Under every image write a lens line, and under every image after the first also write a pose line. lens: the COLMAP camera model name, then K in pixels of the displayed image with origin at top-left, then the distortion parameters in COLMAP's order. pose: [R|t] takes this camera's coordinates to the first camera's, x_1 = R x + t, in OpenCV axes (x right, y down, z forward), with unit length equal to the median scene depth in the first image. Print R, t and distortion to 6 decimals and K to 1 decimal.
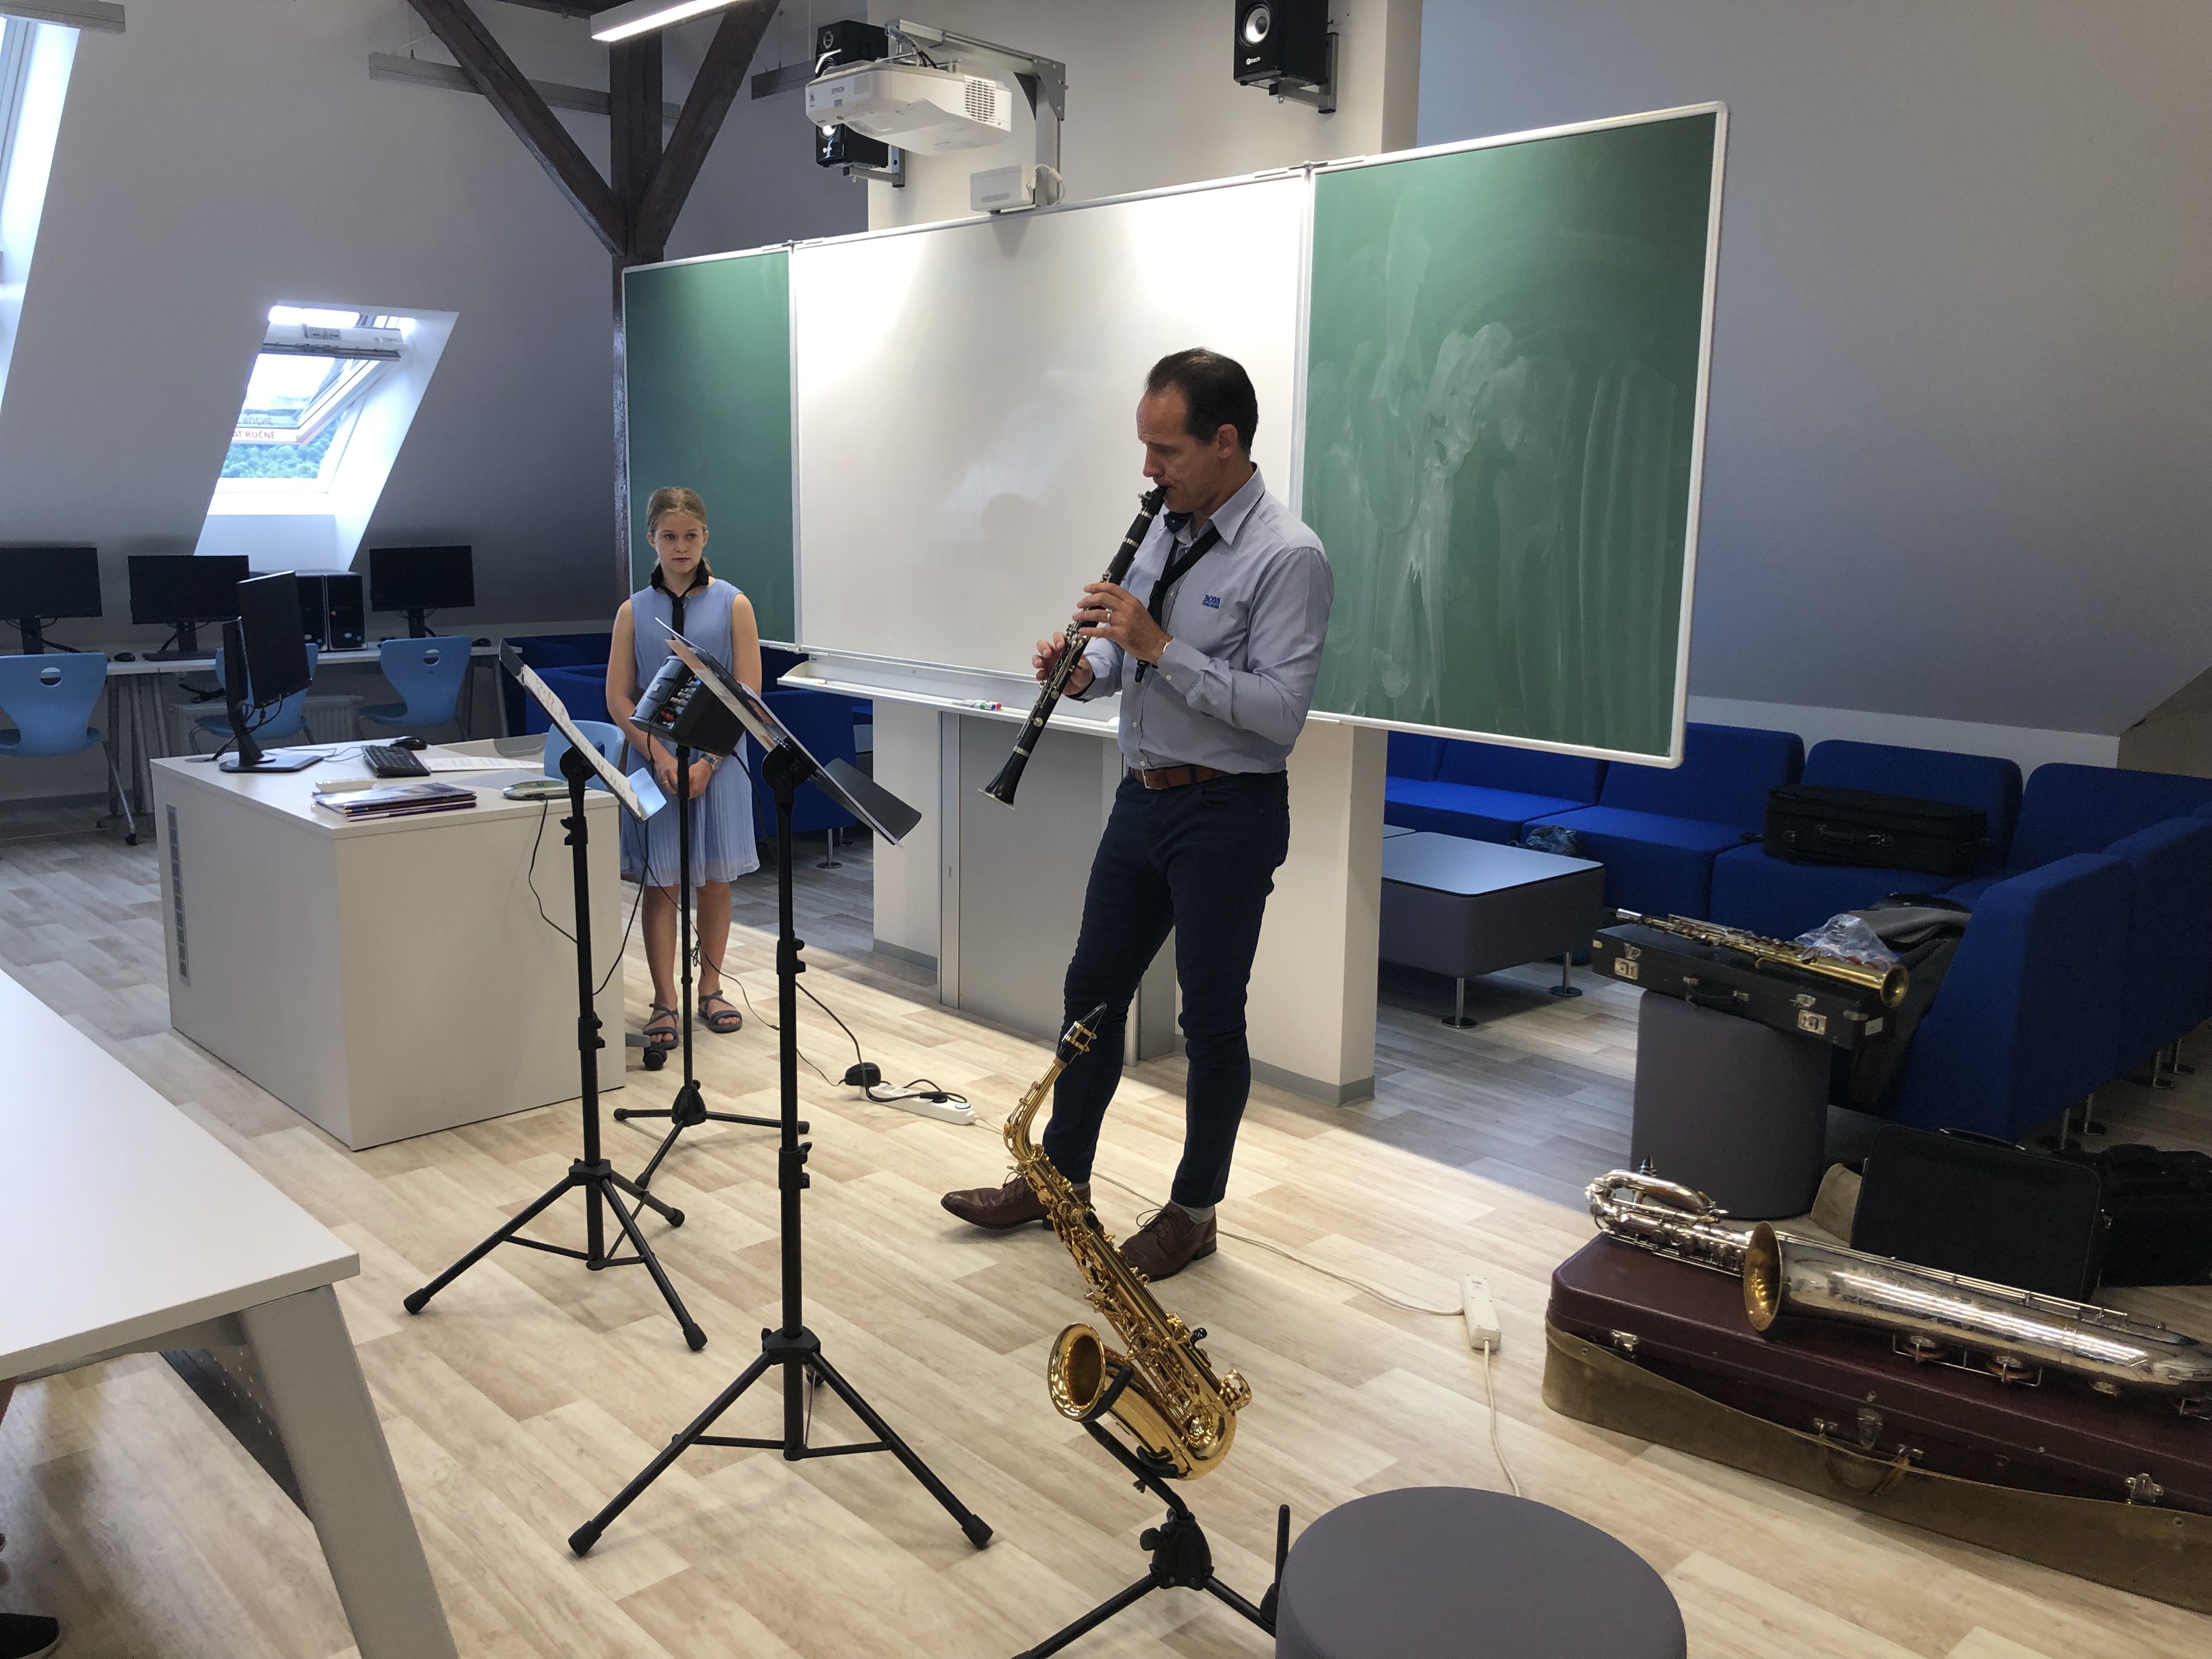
lens RADIAL K [[1902.2, 0, 1004.3], [0, 1902.2, 822.6], [0, 0, 1]] dist [0.002287, 0.001716]
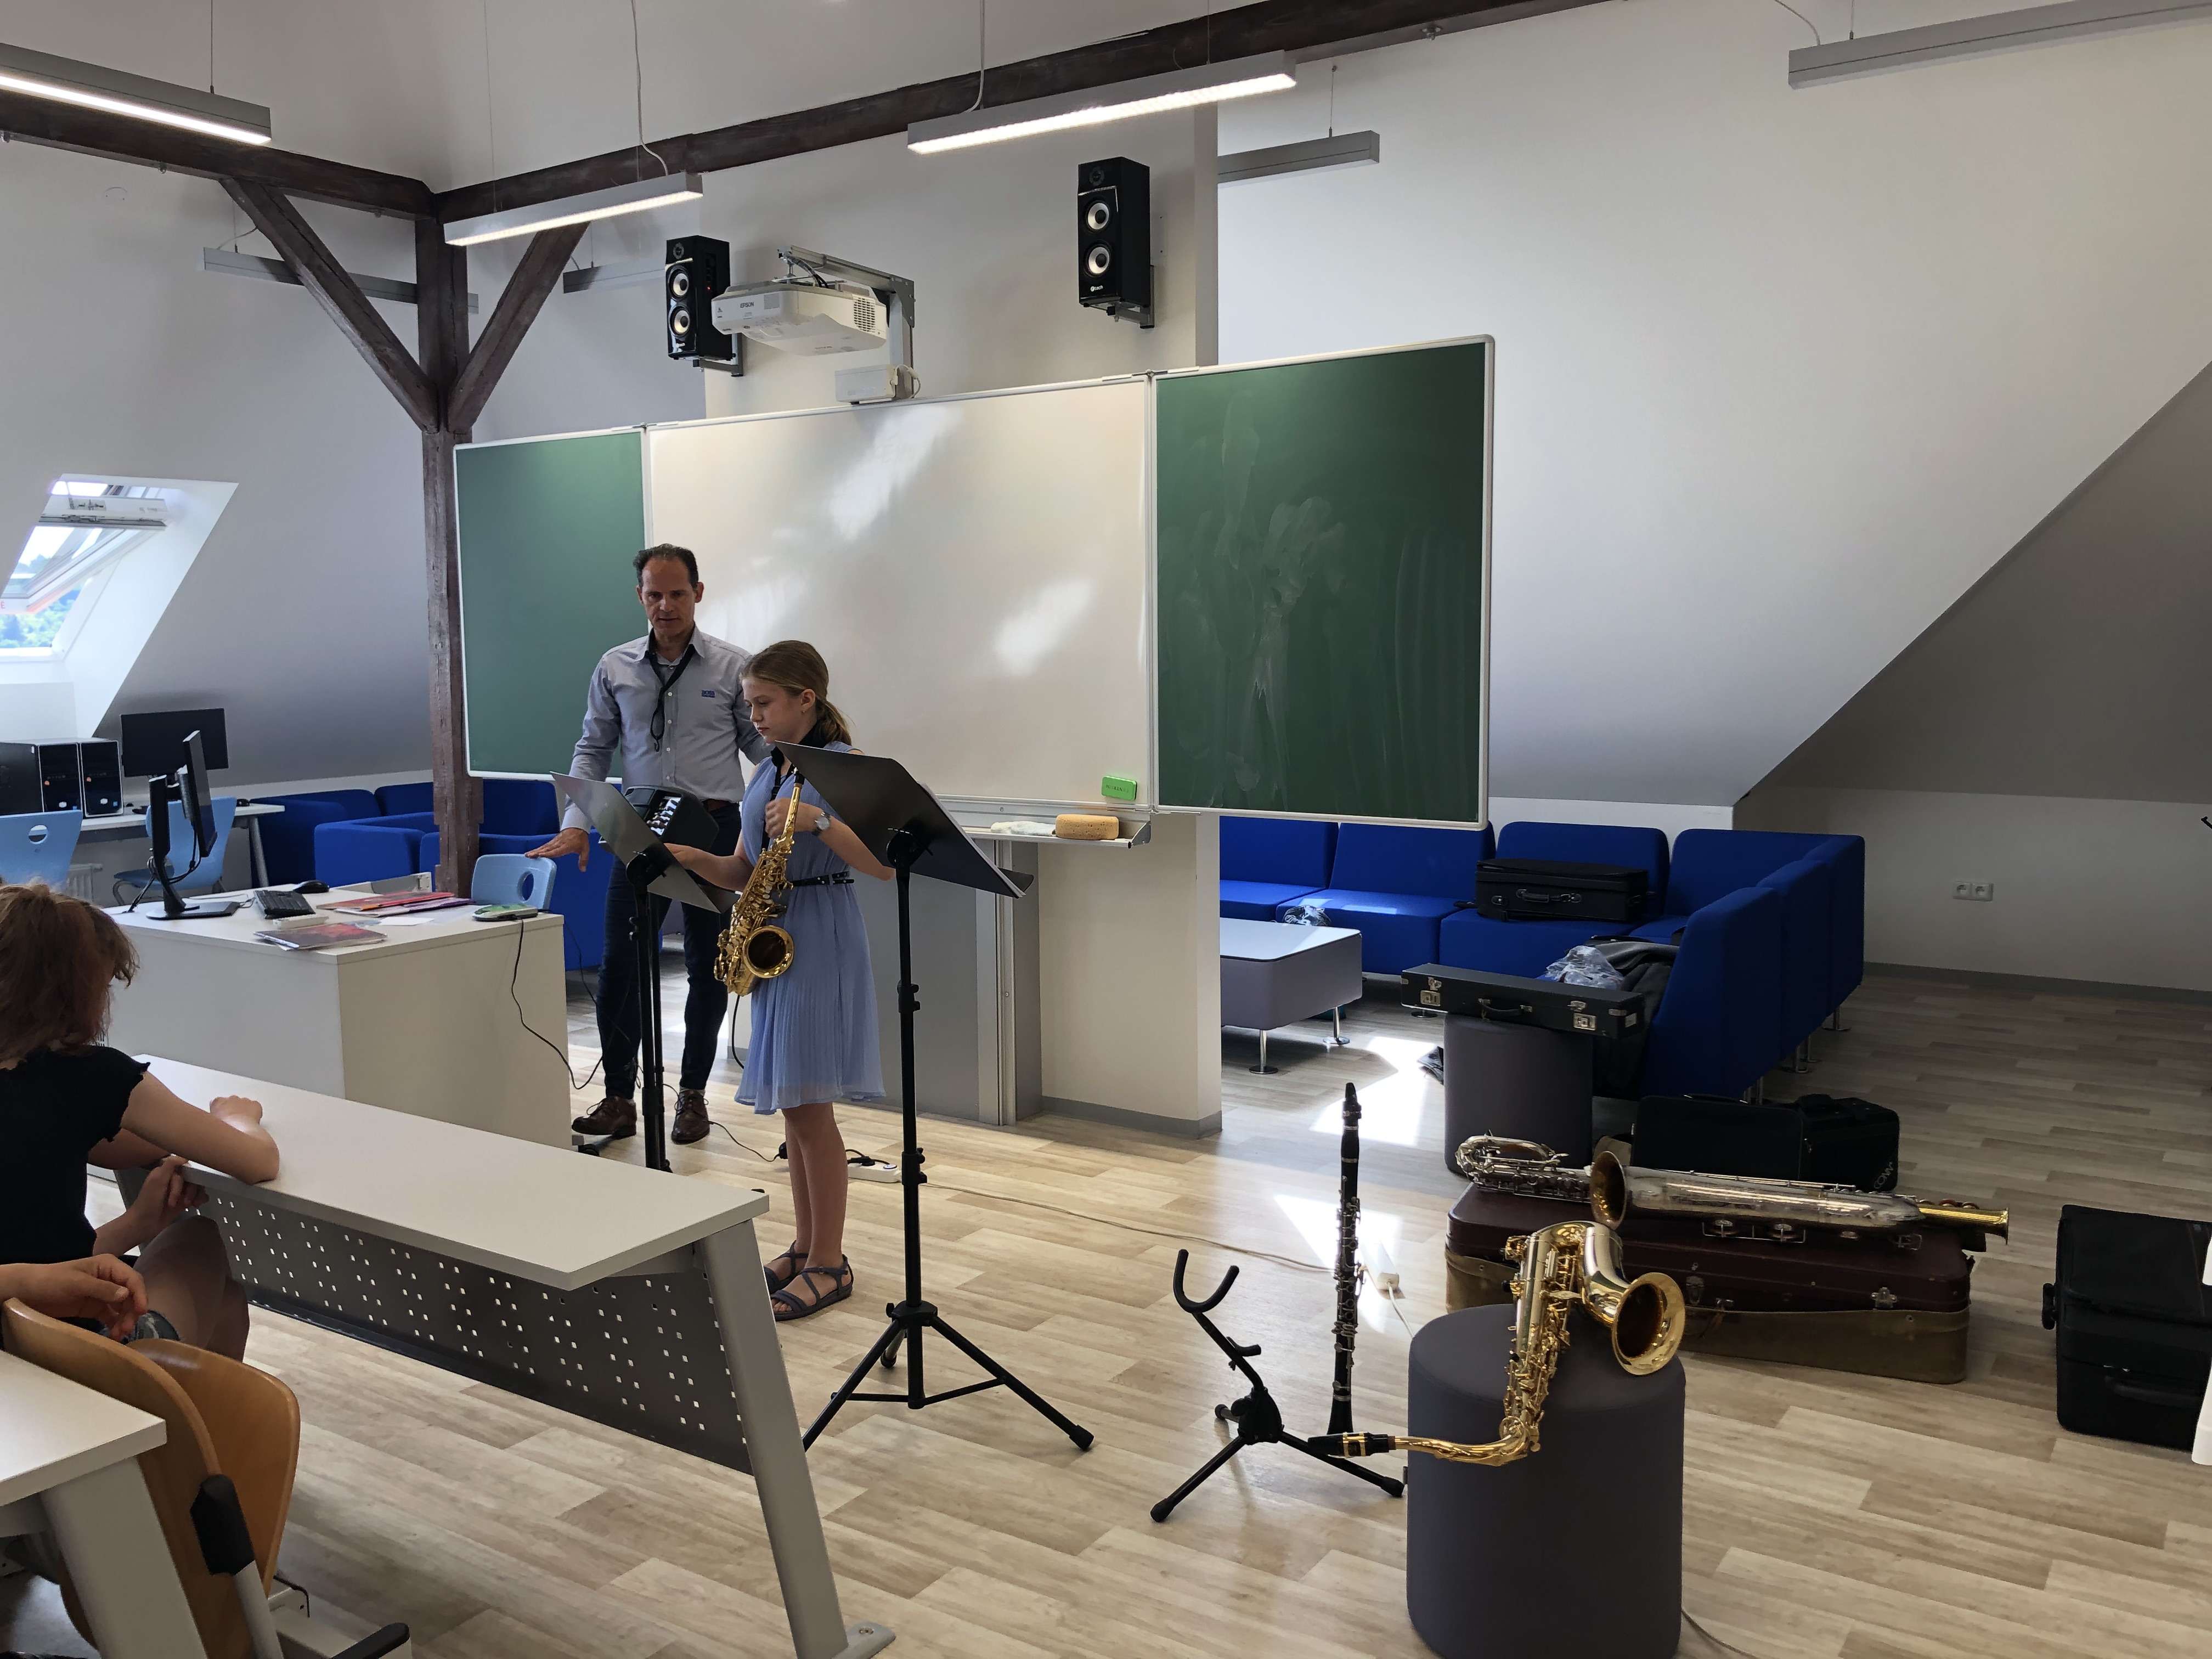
lens RADIAL K [[1796.6, 0, 1114.9], [0, 1796.6, 820.6], [0, 0, 1]] dist [0.005128, -0.001644]
pose [[0.974084, -0.051190, 0.220316, -0.143516], [0.066402, 0.995852, -0.062199, 0.021704], [-0.216219, 0.075216, 0.973443, -0.128844]]
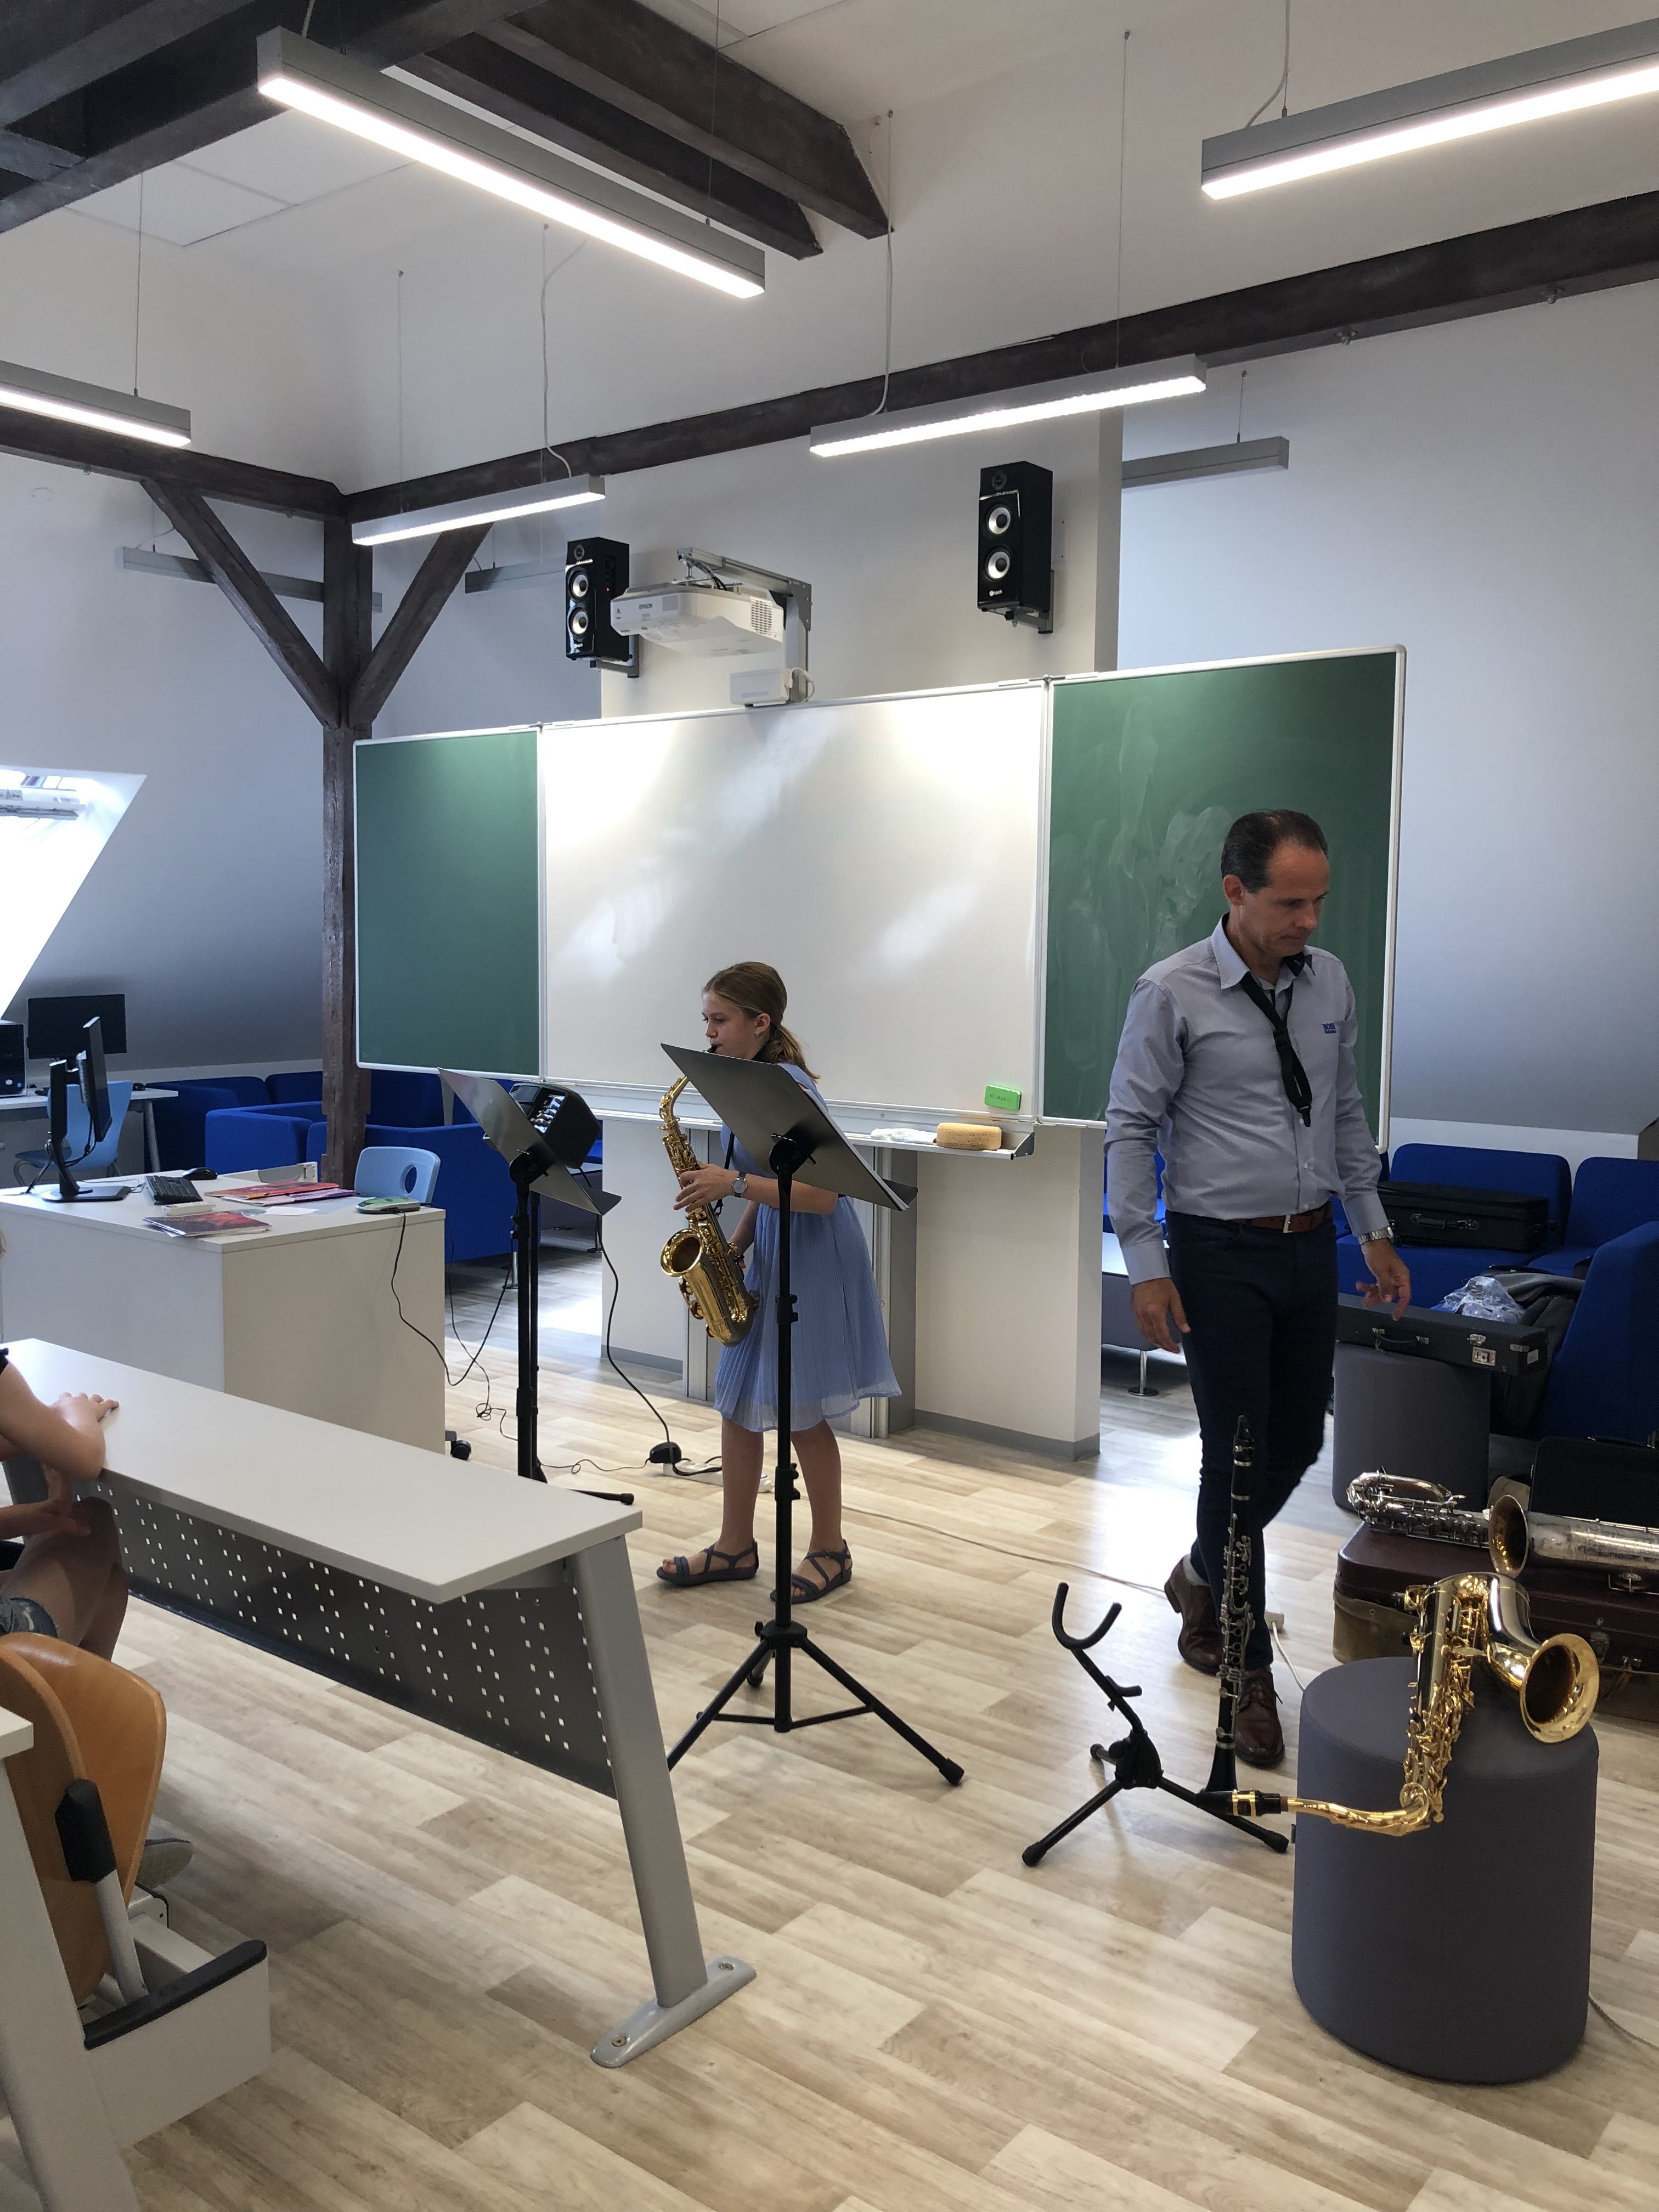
lens RADIAL K [[1810.1, 0, 875.6], [0, 1810.1, 1084.6], [0, 0, 1]] dist [0.004762, 0.002704]
pose [[0.987403, -0.019071, 0.157069, -0.144858], [0.033275, 0.995537, -0.088307, 0.017856], [-0.154684, 0.092421, 0.983632, -0.117428]]
